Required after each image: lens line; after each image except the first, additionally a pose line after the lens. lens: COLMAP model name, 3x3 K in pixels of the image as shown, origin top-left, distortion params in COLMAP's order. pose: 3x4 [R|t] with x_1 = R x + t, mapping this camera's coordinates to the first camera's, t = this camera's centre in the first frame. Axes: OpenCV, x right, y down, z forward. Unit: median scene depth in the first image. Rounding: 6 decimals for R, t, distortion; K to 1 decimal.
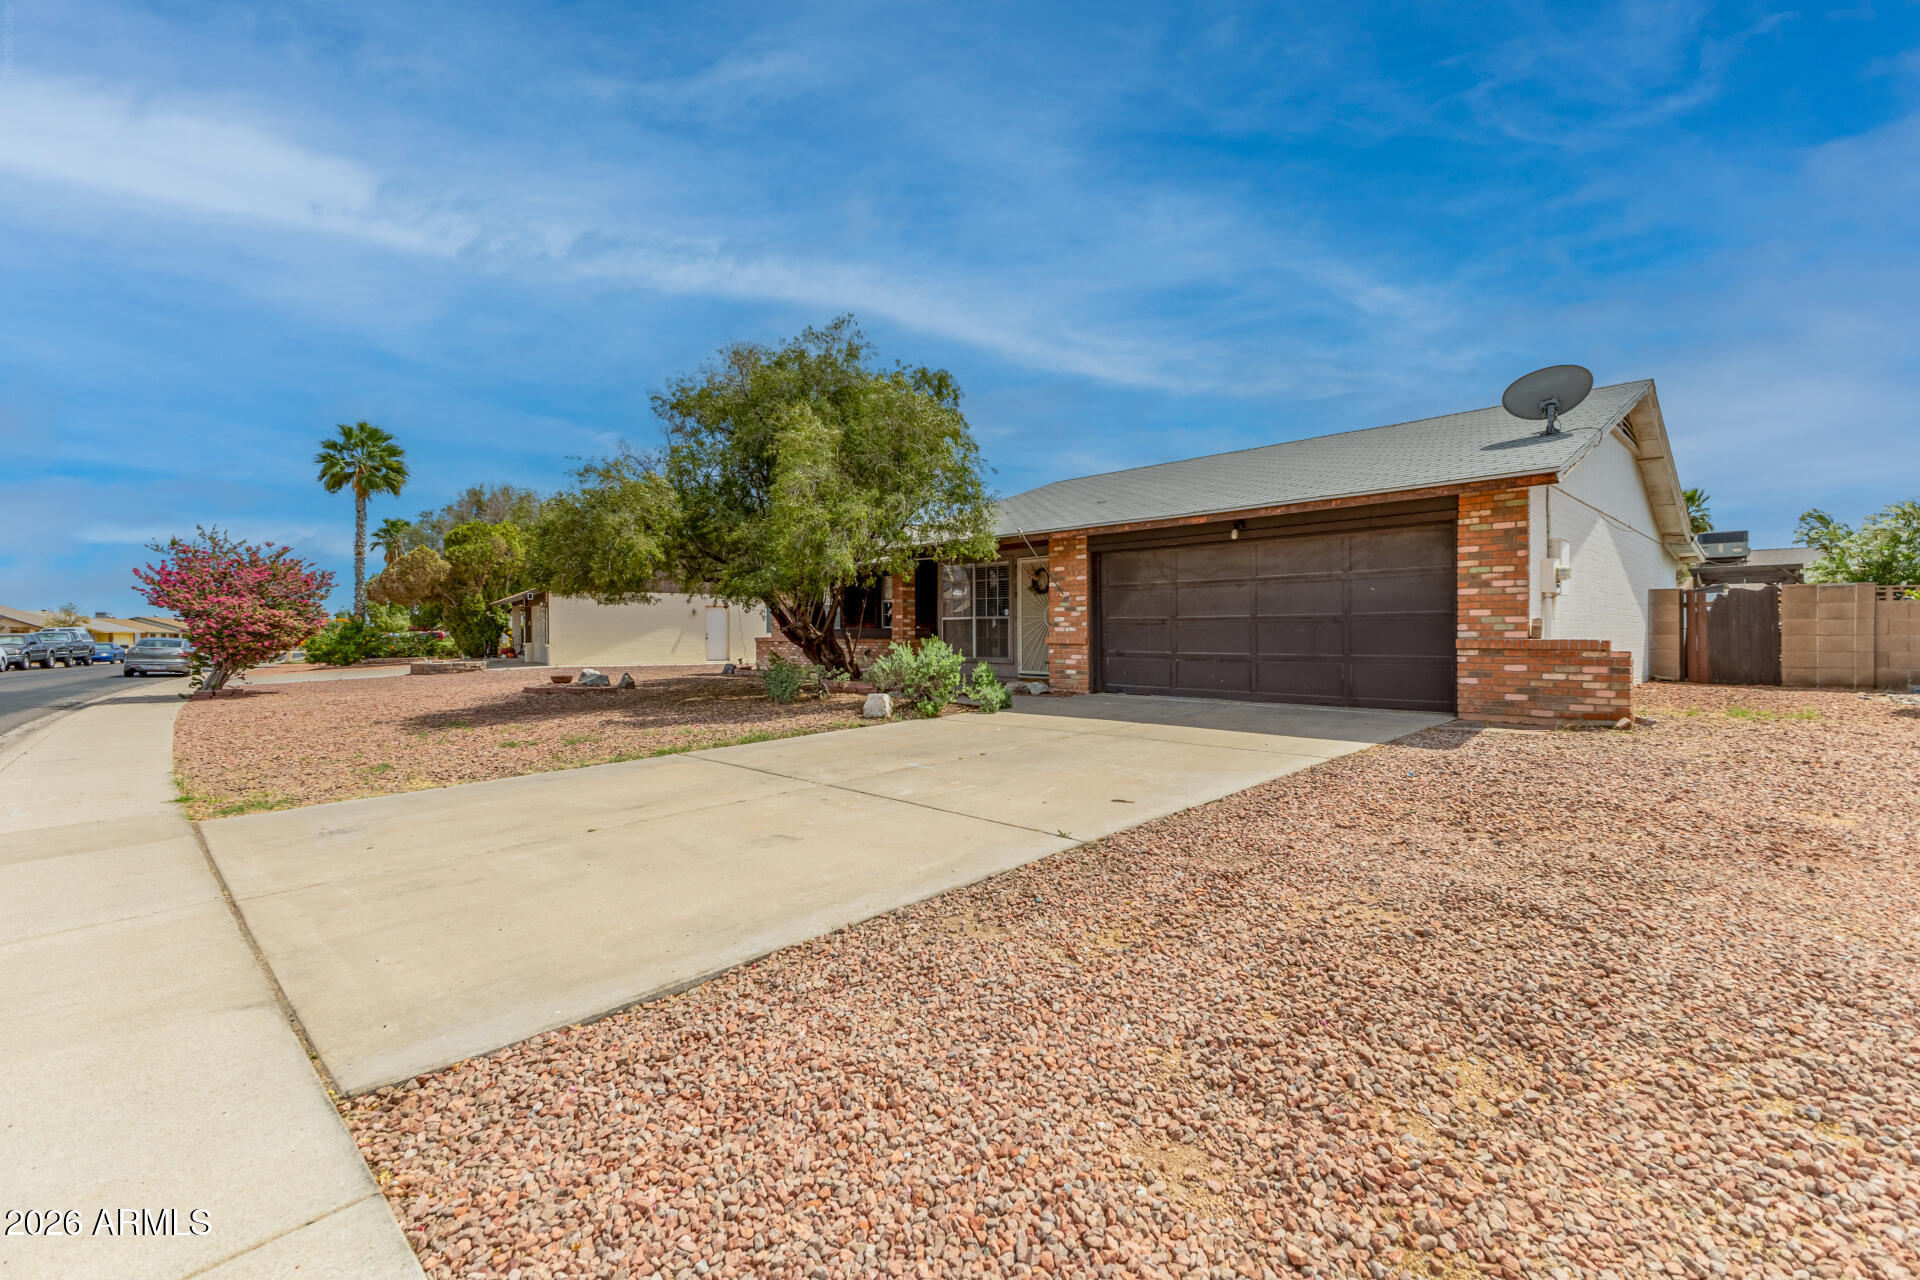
lens RADIAL K [[824.7, 0, 956.4], [0, 824.7, 631.5], [0, 0, 1]] dist [0.000666, -0.000876]
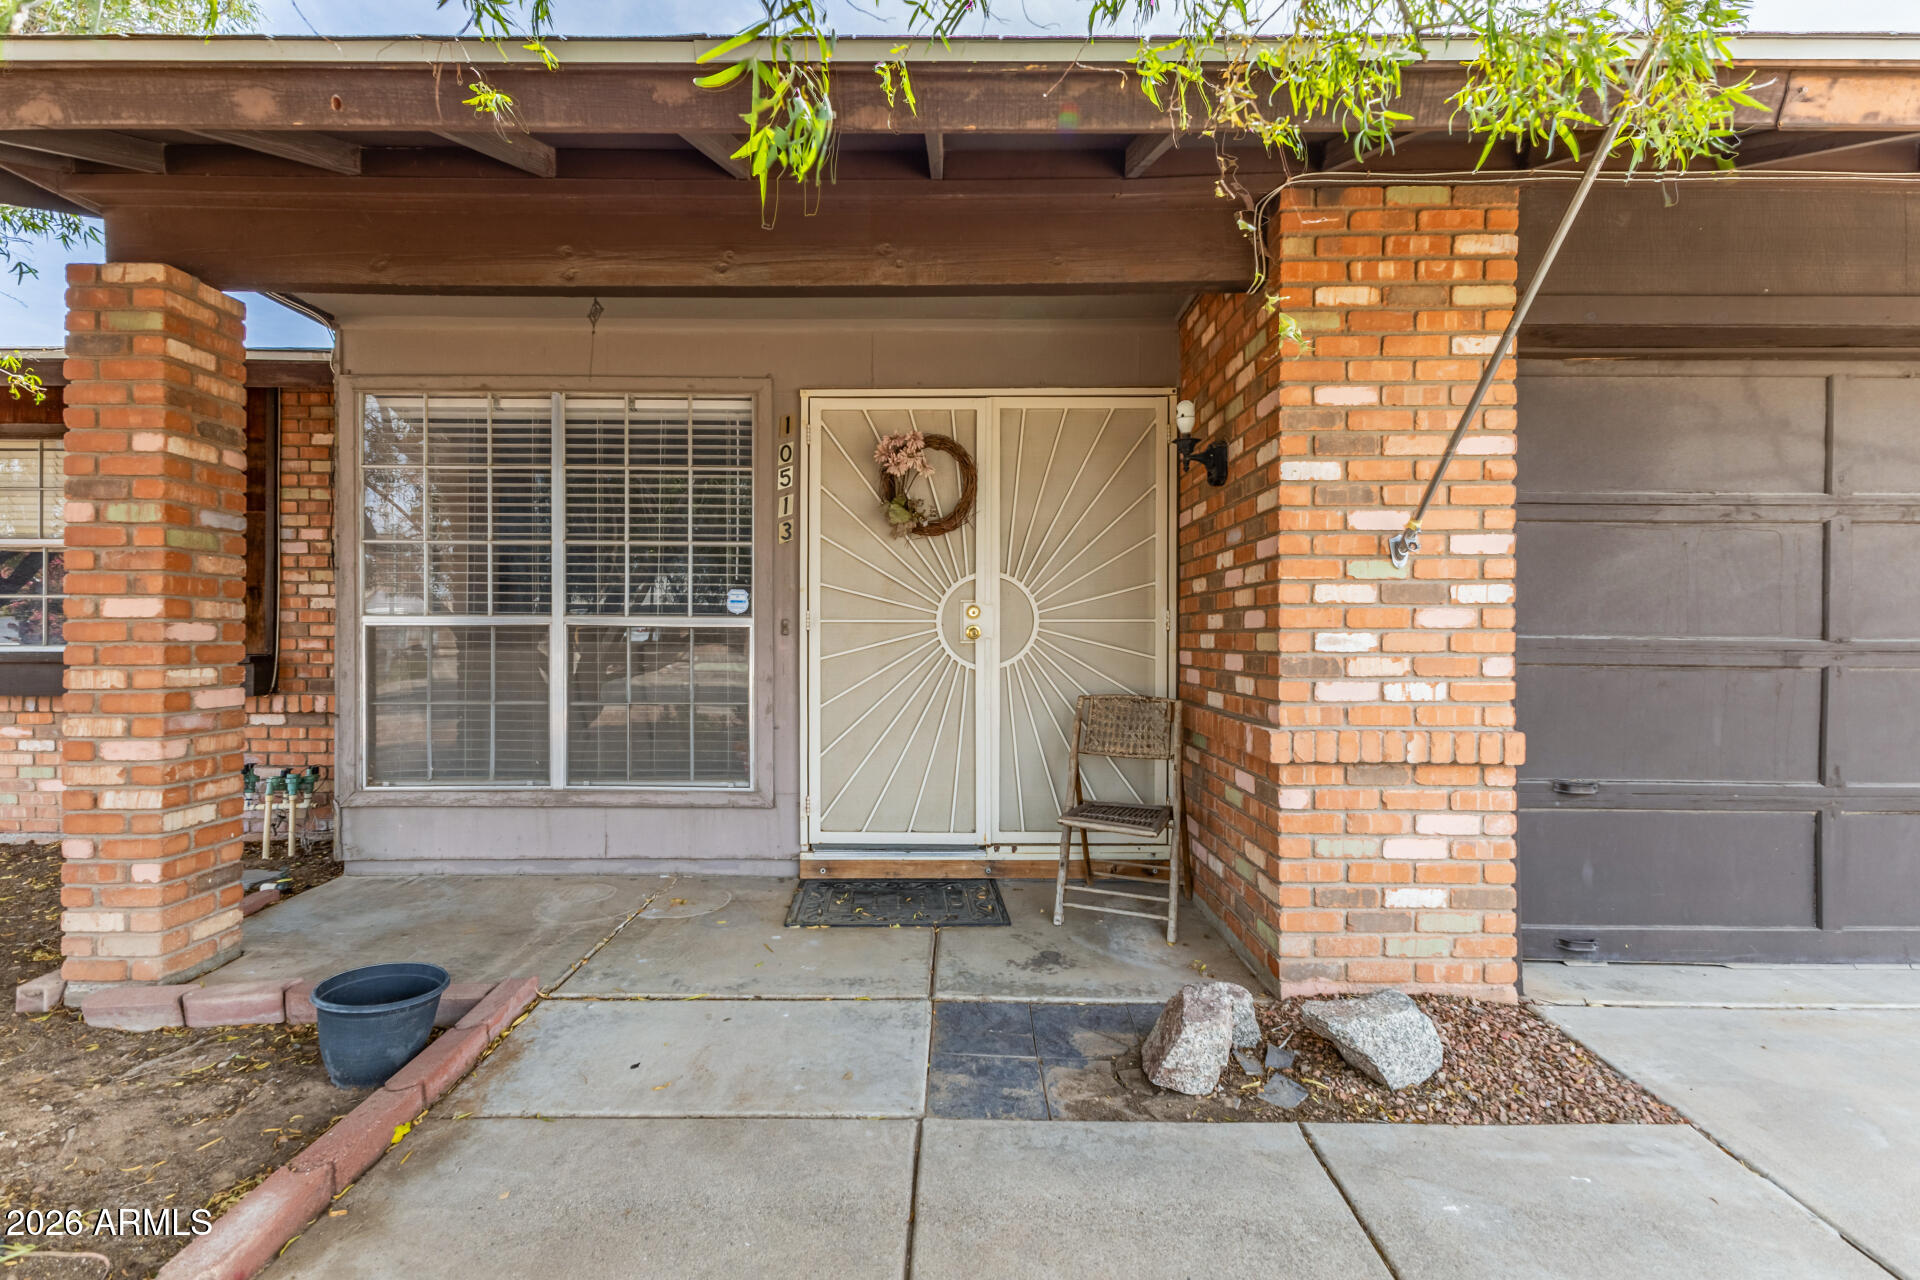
lens RADIAL K [[841.5, 0, 947.6], [0, 841.5, 636.8], [0, 0, 1]] dist [0.013047, -0.000182]
pose [[0.699432, 0.001617, 0.714697, -0.094497], [-0.005685, 0.999978, 0.003301, -0.016321], [-0.714677, -0.006372, 0.699426, 0.925758]]
